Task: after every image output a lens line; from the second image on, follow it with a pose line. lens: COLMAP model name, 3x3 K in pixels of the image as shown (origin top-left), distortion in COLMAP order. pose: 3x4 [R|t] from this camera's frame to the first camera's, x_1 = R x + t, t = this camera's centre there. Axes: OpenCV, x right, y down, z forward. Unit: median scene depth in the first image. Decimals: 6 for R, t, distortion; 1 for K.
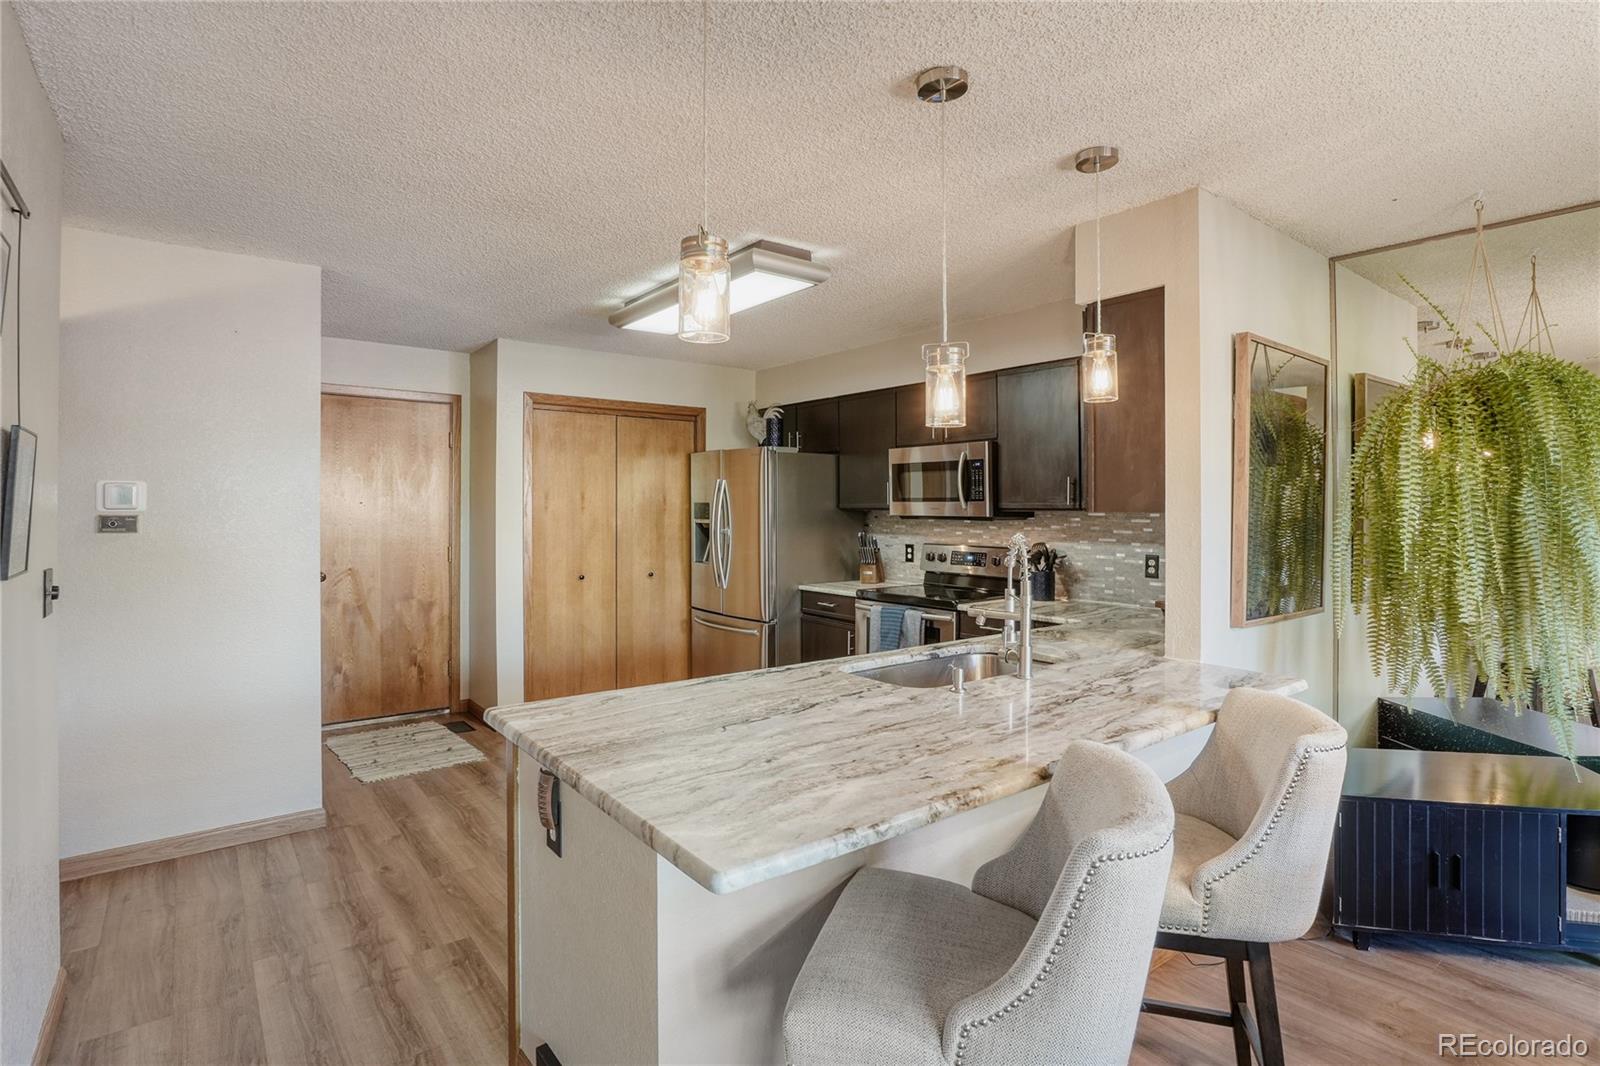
lens RADIAL K [[807.0, 0, 804.1], [0, 807.0, 508.3], [0, 0, 1]] dist [-0.028401, 0.009347]
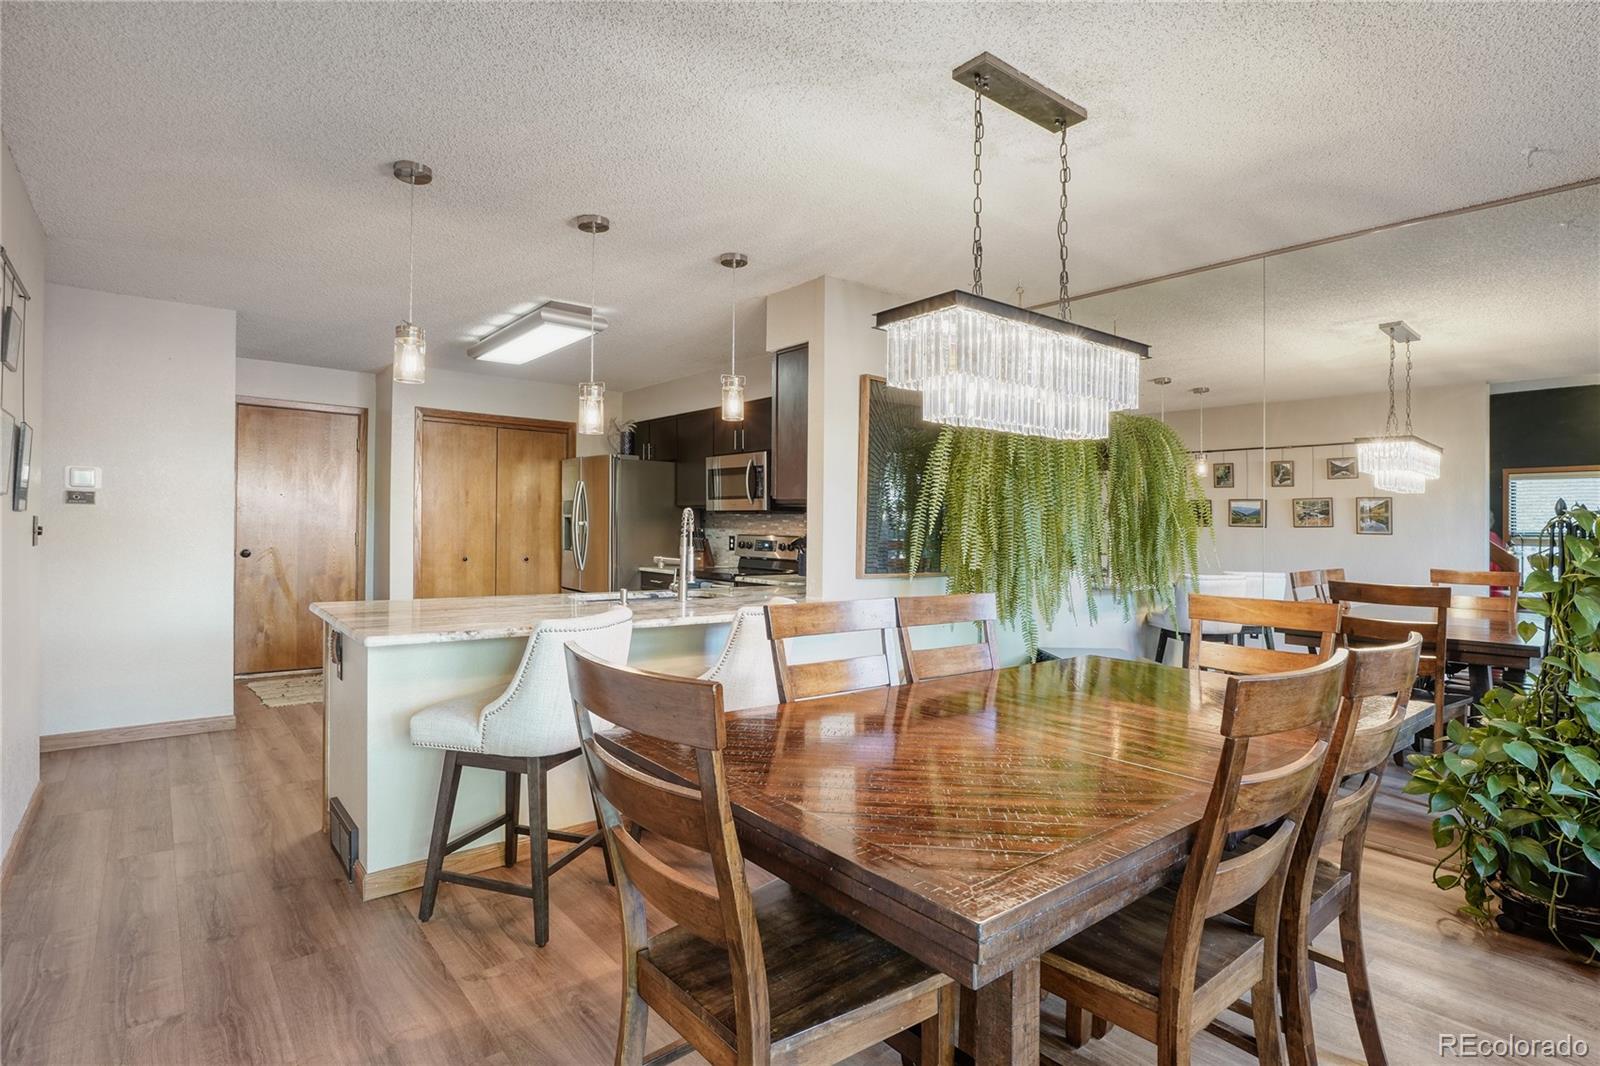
lens RADIAL K [[823.9, 0, 794.4], [0, 823.9, 539.5], [0, 0, 1]] dist [-0.003281, 0.000651]
pose [[0.999859, 0.015402, 0.006713, 0.250448], [-0.015487, 0.999799, 0.012760, 0.037169], [-0.006516, -0.012863, 0.999896, -0.297125]]
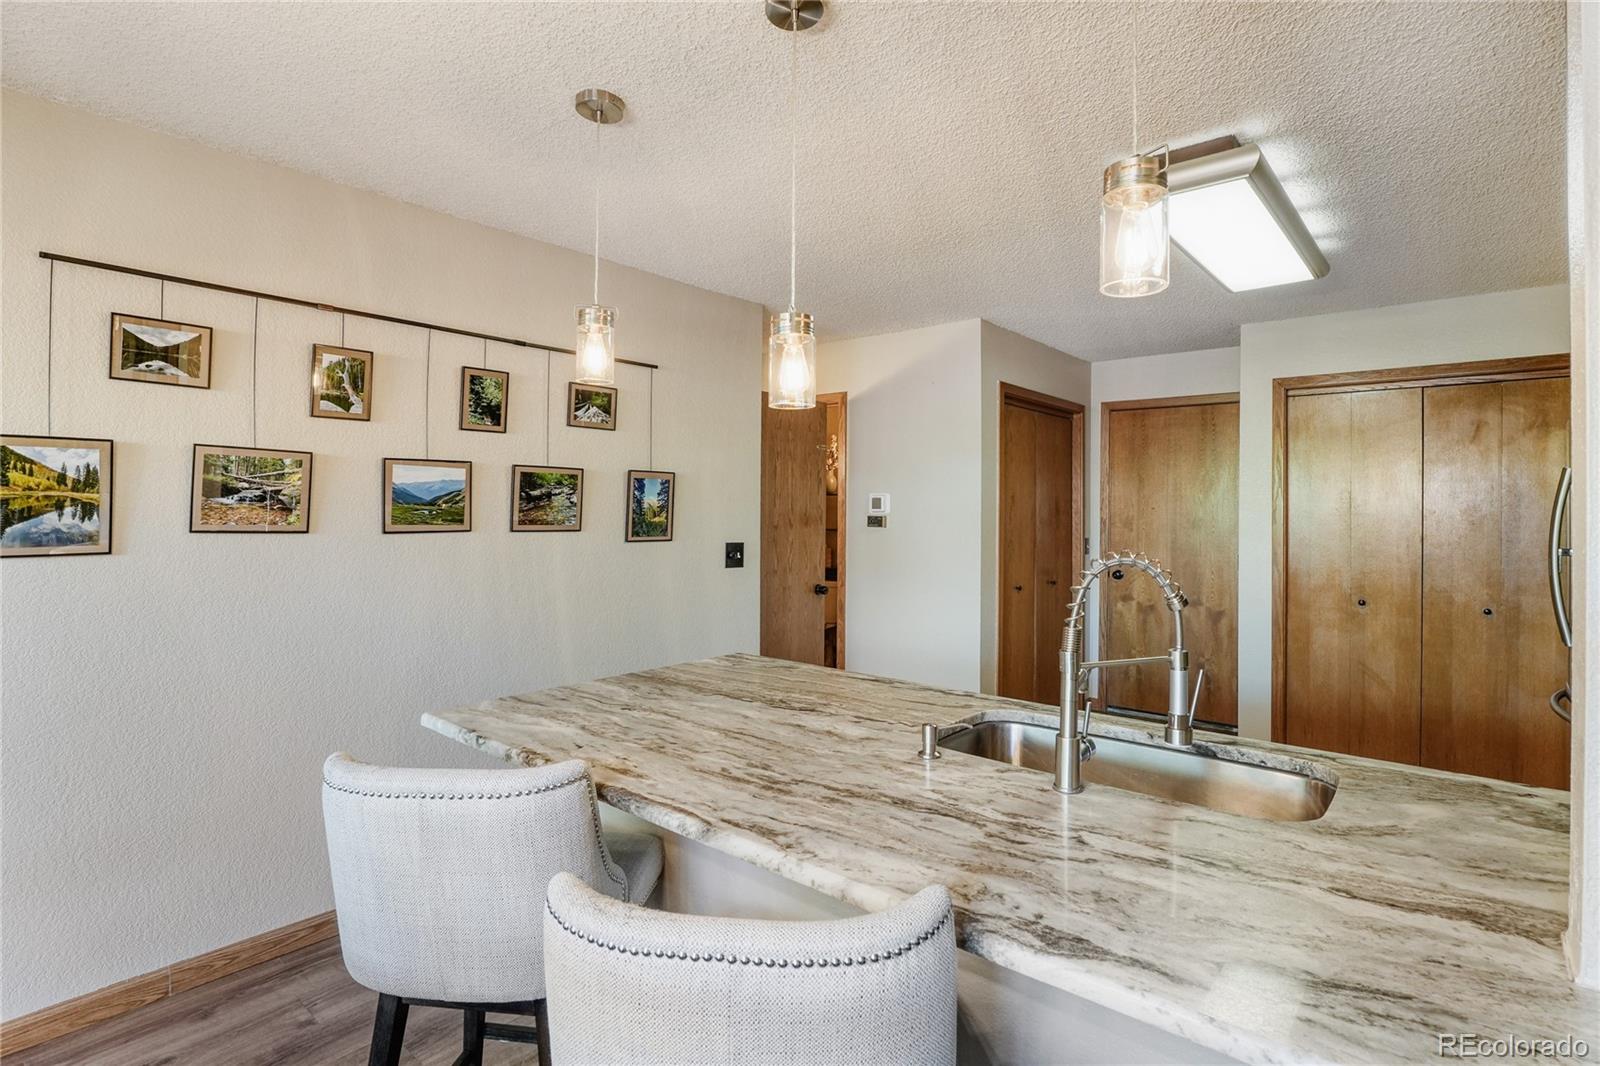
lens RADIAL K [[807.0, 0, 804.1], [0, 807.0, 508.3], [0, 0, 1]] dist [-0.028401, 0.009347]
pose [[0.183117, -0.007408, -0.983063, 0.444779], [-0.006918, 0.999937, -0.008824, 0.005828], [0.983067, 0.008417, 0.183054, 0.379258]]
